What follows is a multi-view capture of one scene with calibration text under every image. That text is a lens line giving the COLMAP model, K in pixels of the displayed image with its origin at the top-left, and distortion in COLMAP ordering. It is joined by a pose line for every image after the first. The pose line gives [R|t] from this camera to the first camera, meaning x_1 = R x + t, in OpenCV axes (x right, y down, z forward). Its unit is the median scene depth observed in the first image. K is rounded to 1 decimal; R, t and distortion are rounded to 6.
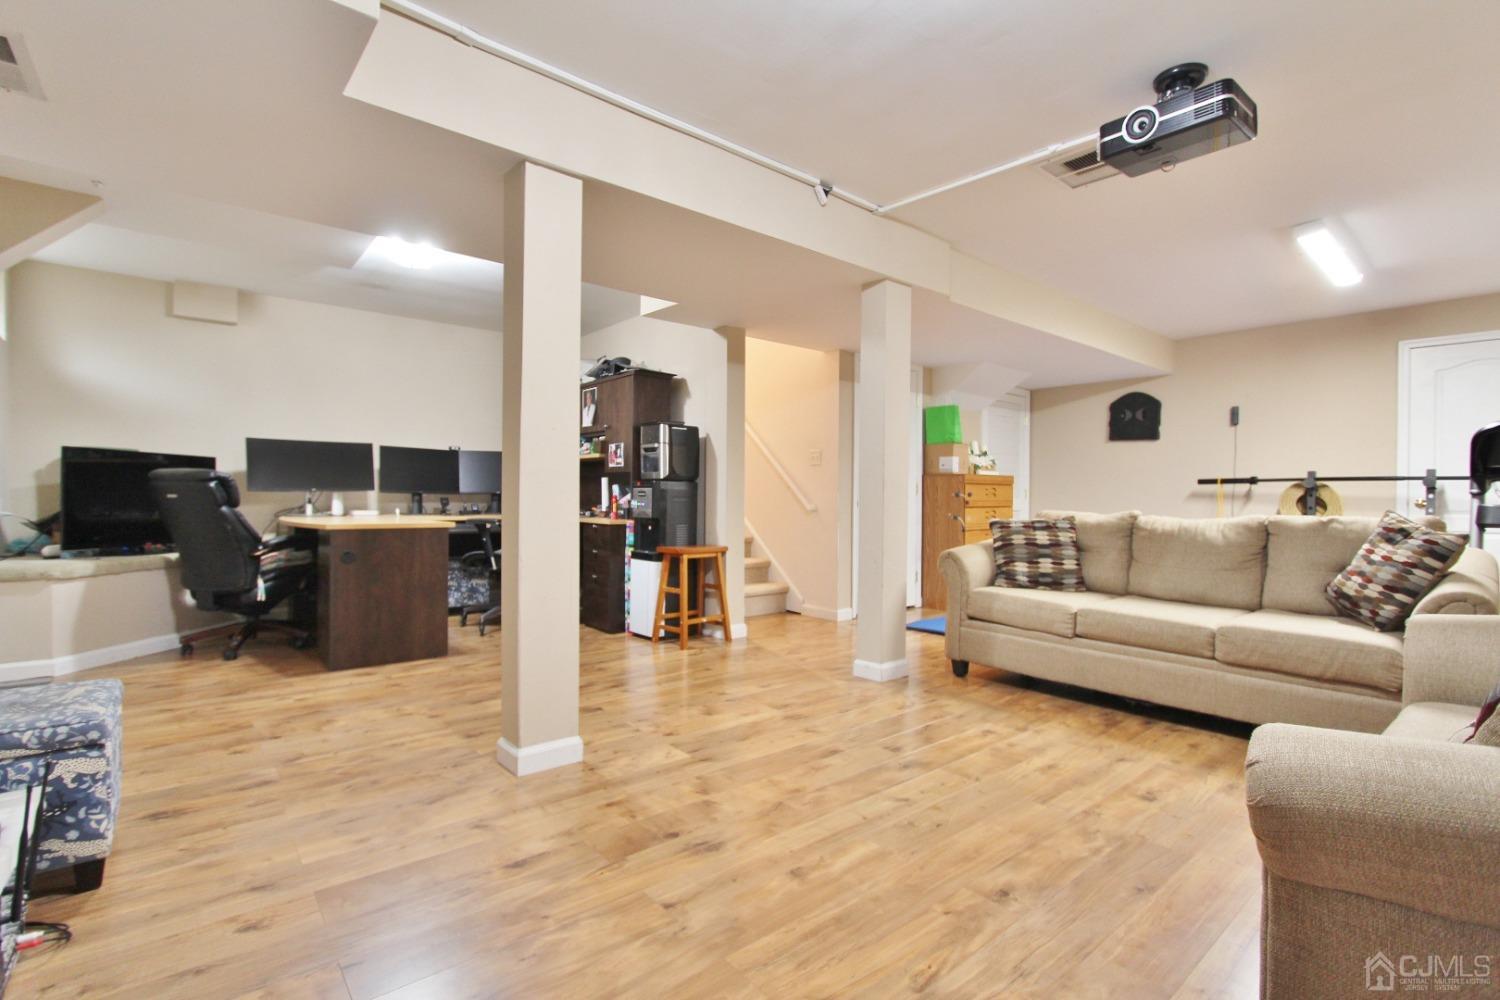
lens RADIAL K [[692.7, 0, 744.5], [0, 692.7, 497.4], [0, 0, 1]] dist [-0.017017, 0.000974]
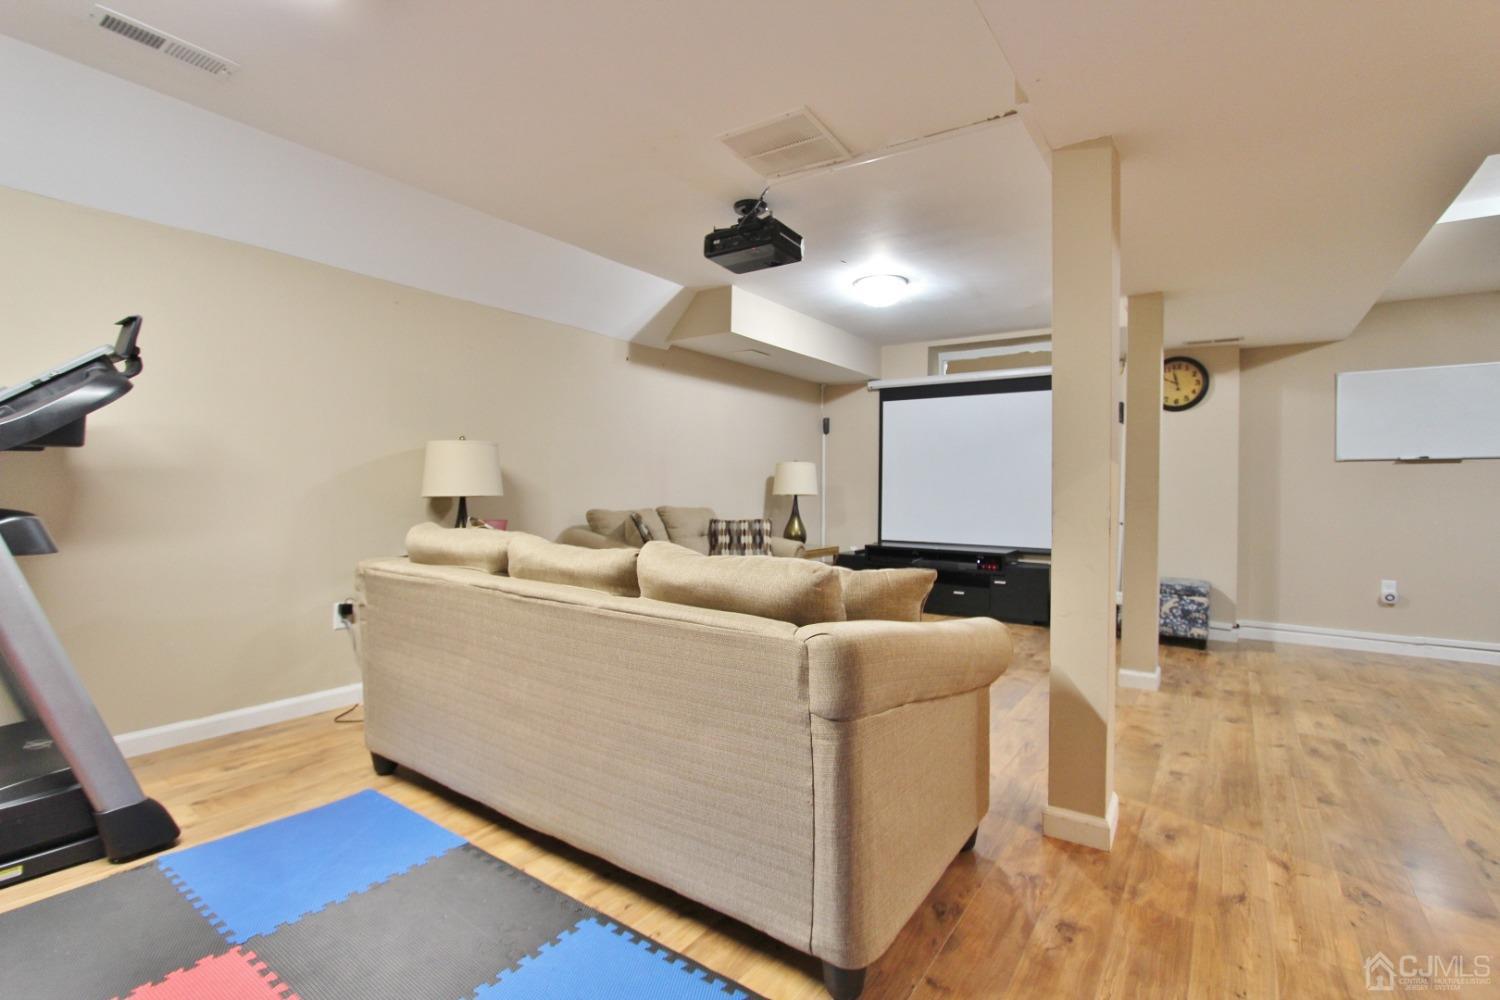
lens RADIAL K [[692.7, 0, 744.5], [0, 692.7, 497.4], [0, 0, 1]] dist [-0.017017, 0.000974]
pose [[-0.964351, -0.010669, -0.264412, 0.870139], [-0.013415, 0.999873, 0.008584, -0.027685], [0.264287, 0.011825, -0.964371, 2.055149]]
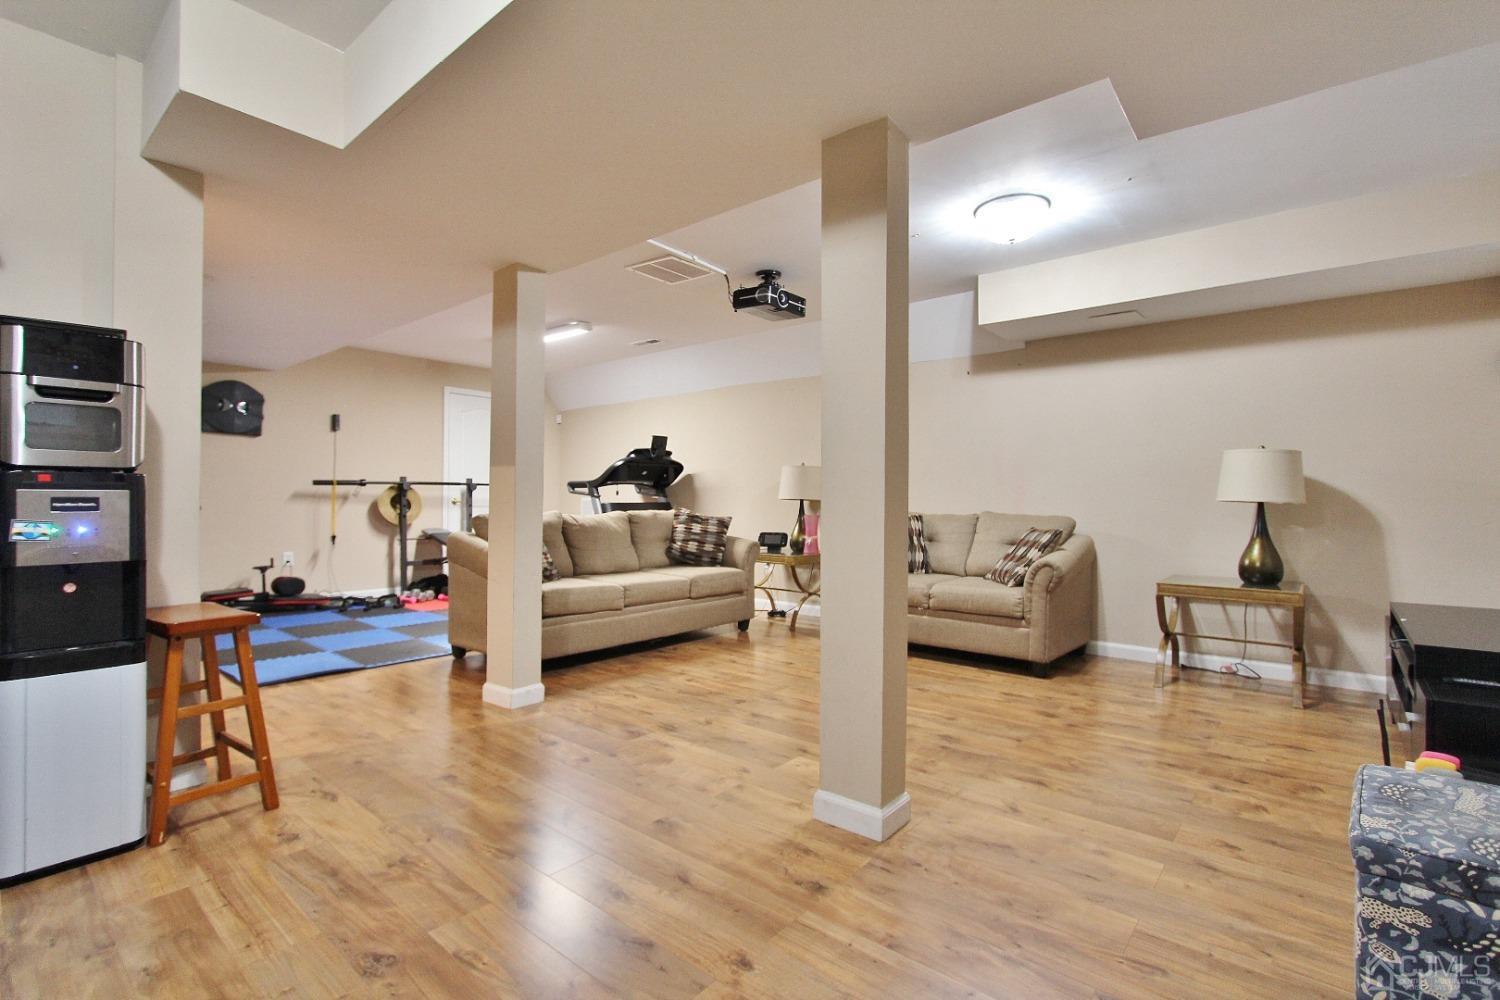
lens RADIAL K [[692.7, 0, 744.5], [0, 692.7, 497.4], [0, 0, 1]] dist [-0.017017, 0.000974]
pose [[-0.172185, -0.007034, 0.985040, -1.029751], [-0.003834, 0.999972, 0.006470, -0.021411], [-0.985057, -0.002663, -0.172207, 1.194408]]
